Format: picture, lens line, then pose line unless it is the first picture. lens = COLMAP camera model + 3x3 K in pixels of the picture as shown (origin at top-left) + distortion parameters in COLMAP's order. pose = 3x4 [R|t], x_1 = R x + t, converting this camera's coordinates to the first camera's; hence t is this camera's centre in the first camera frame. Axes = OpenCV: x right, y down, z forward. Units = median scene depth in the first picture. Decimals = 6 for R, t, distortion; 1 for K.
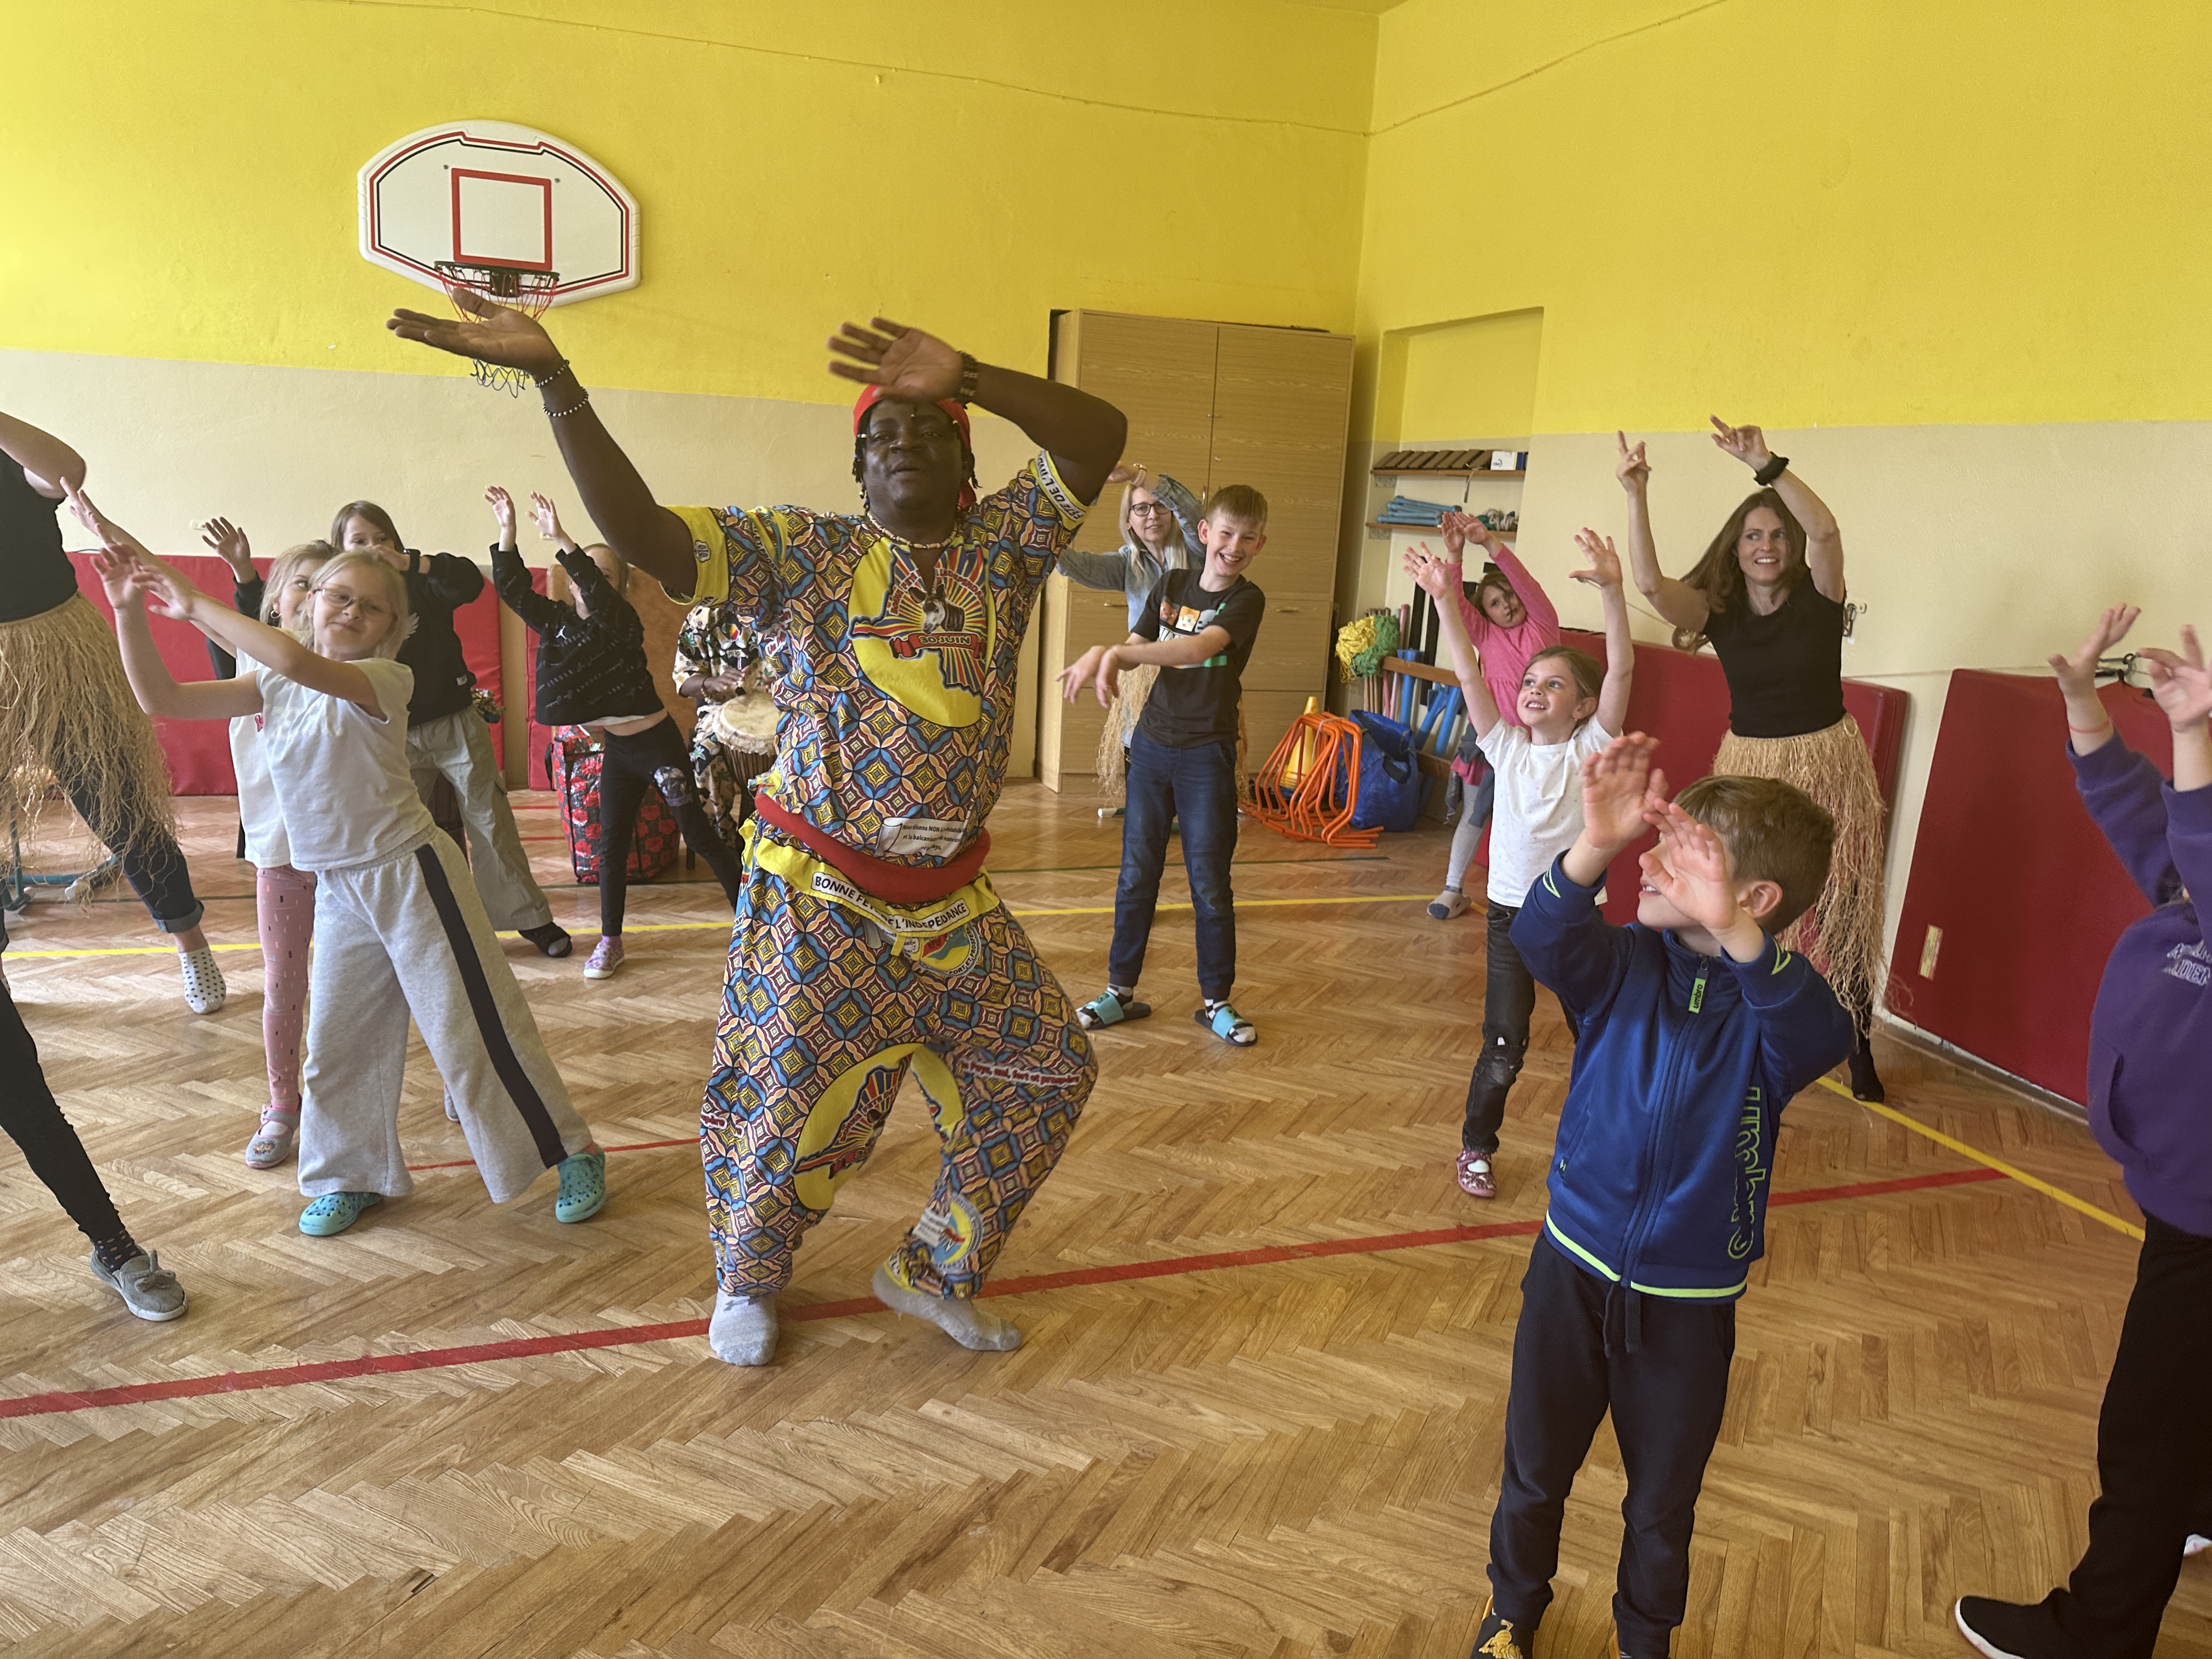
lens RADIAL K [[1555.1, 0, 1097.0], [0, 1555.1, 826.2], [0, 0, 1]] dist [0.102417, -0.099599]
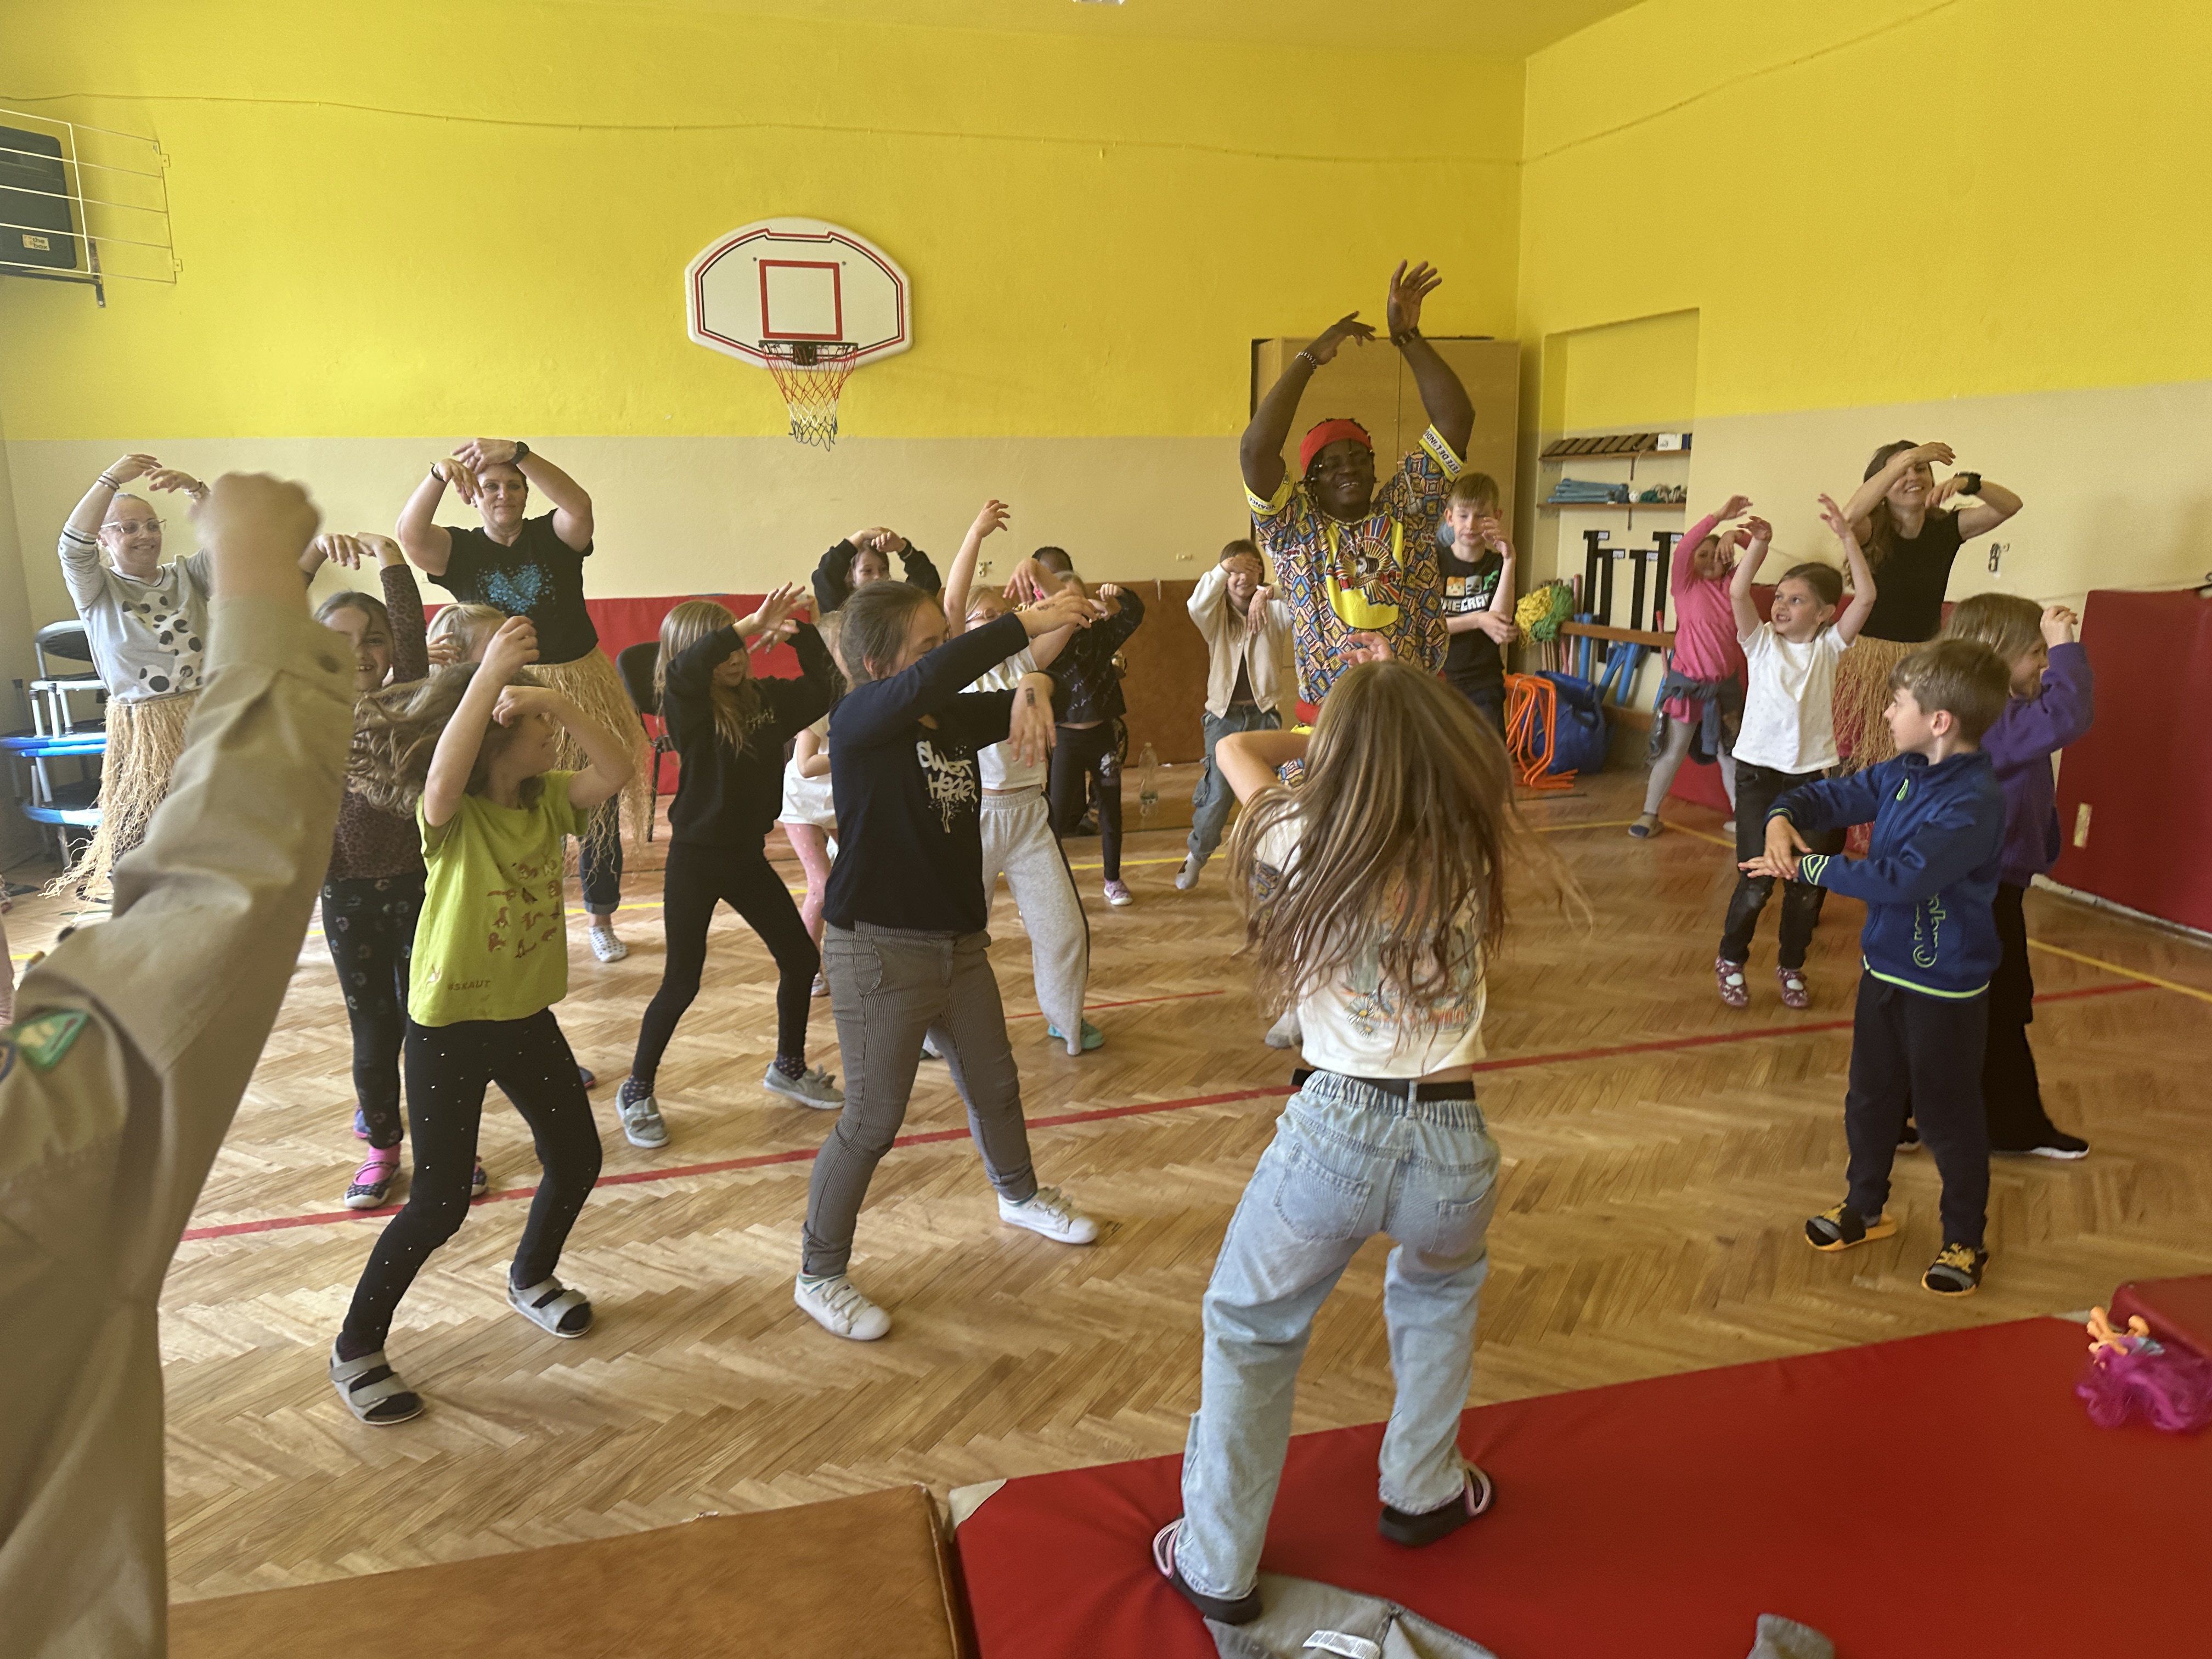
lens RADIAL K [[1586.4, 0, 1121.1], [0, 1586.4, 829.2], [0, 0, 1]] dist [0.098235, -0.099166]
pose [[0.997672, -0.058378, -0.035248, -0.115925], [0.058172, 0.998283, -0.006835, 0.034391], [0.035587, 0.004769, 0.999355, -0.186261]]
